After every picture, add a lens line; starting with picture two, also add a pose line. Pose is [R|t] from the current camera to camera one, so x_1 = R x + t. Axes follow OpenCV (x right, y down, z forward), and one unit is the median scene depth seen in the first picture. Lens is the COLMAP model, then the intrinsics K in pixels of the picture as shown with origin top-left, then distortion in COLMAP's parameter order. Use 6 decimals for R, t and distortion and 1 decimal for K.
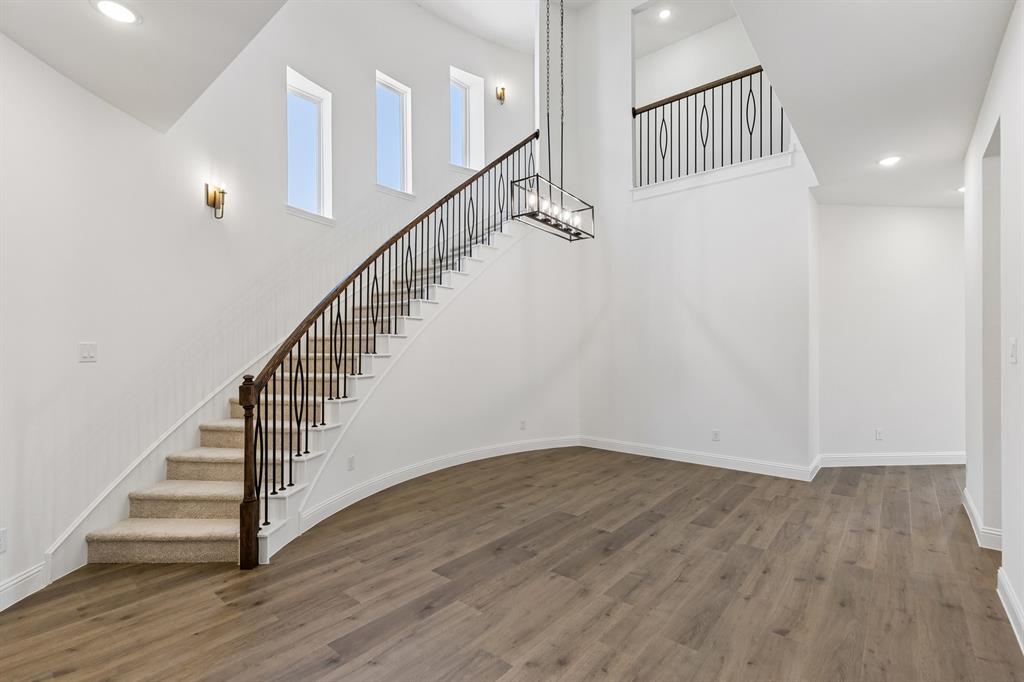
lens RADIAL K [[460.9, 0, 515.4], [0, 460.9, 342.3], [0, 0, 1]] dist [0.014151, -0.002168]
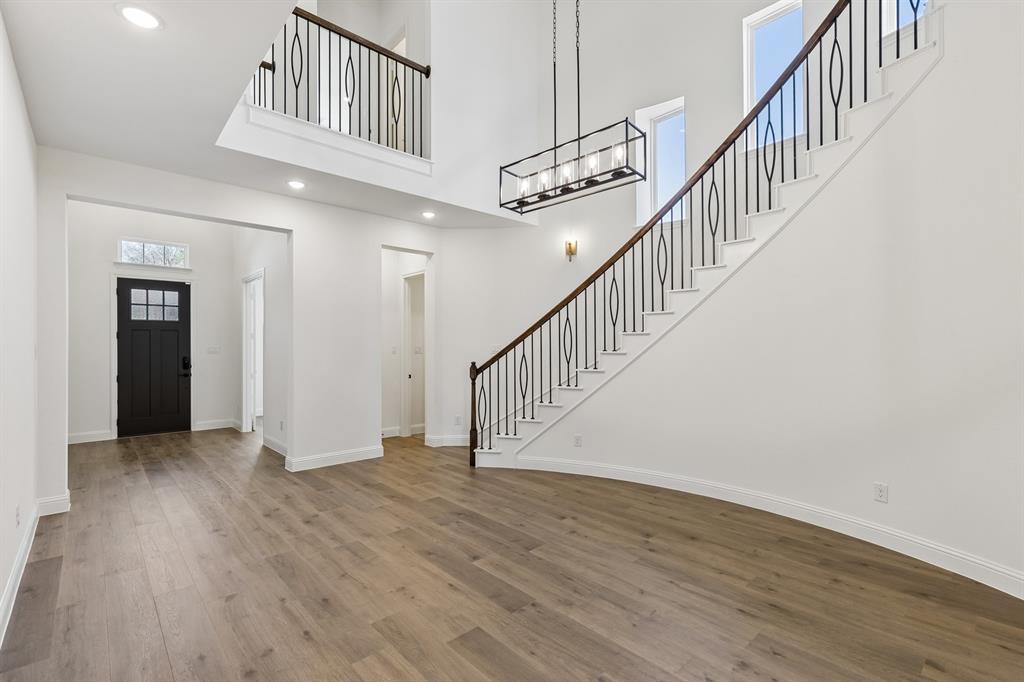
lens RADIAL K [[460.9, 0, 515.4], [0, 460.9, 345.5], [0, 0, 1]] dist [0.014151, -0.002168]
pose [[-0.132294, -0.003363, -0.991205, 1.050835], [0.020614, 0.999769, -0.006143, 0.017903], [0.990996, -0.021245, -0.132194, 1.211016]]
